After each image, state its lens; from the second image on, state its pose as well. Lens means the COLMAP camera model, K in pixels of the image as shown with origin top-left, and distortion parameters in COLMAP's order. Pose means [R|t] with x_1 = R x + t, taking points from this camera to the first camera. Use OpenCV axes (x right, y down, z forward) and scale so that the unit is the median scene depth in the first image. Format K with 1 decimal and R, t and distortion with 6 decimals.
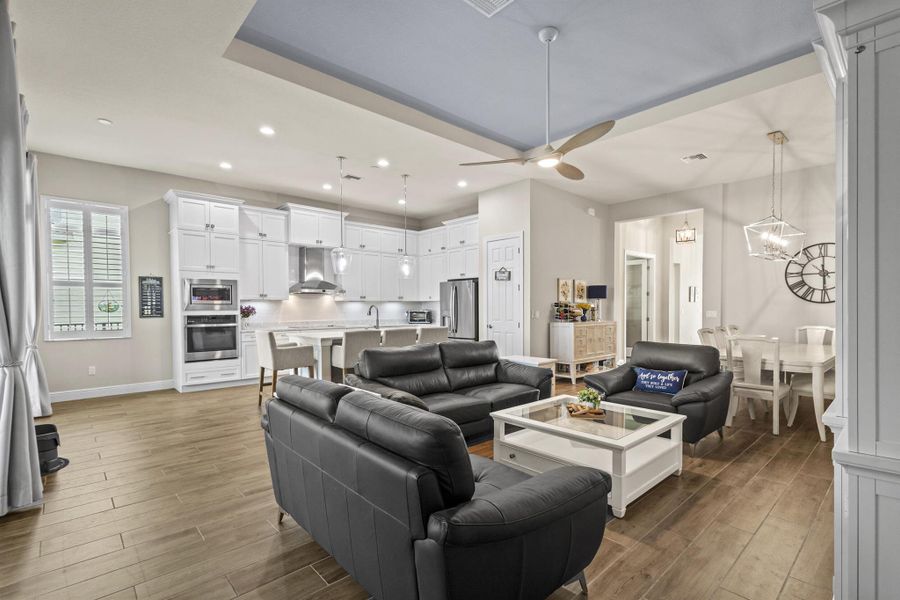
lens RADIAL K [[421.0, 0, 444.6], [0, 421.0, 315.6], [0, 0, 1]] dist [0.002802, 0.000063]
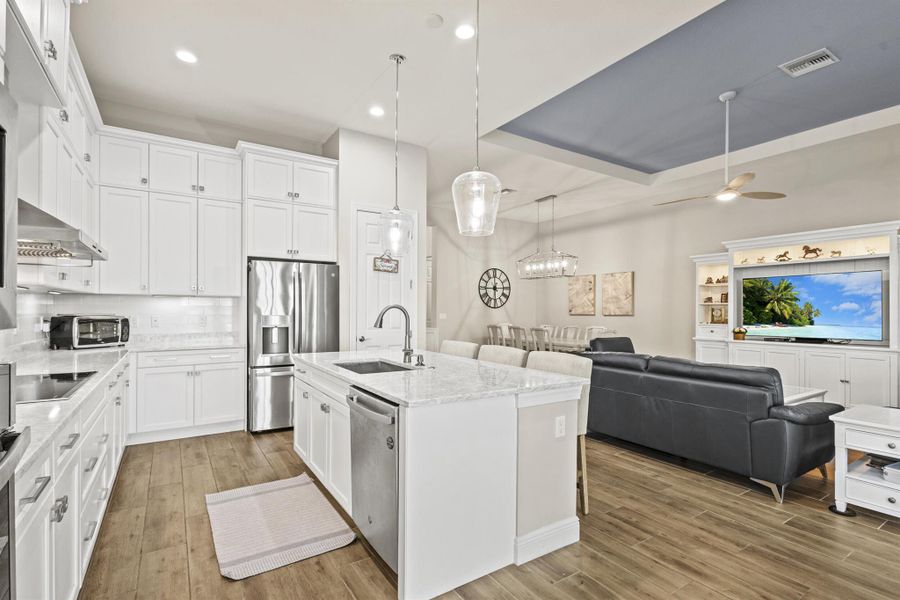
lens RADIAL K [[429.9, 0, 452.1], [0, 429.9, 314.7], [0, 0, 1]] dist [0.005412, 0.000476]
pose [[0.159057, -0.008829, 0.987230, -0.570059], [0.011920, 0.999904, 0.007022, -0.015995], [-0.987198, 0.010651, 0.159147, 0.793554]]
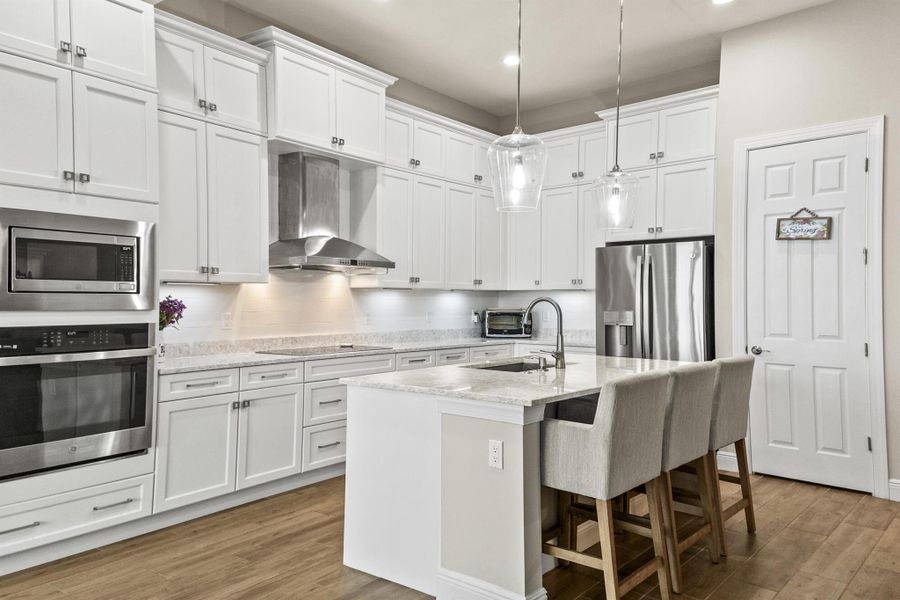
lens RADIAL K [[662.2, 0, 450.0], [0, 662.2, 300.0], [0, 0, 1]] dist [0.241910, -0.001085]
pose [[0.988096, 0.005297, 0.153745, -0.319293], [-0.001870, 0.999747, -0.022431, -0.008525], [-0.153825, 0.021876, 0.987856, 0.377191]]
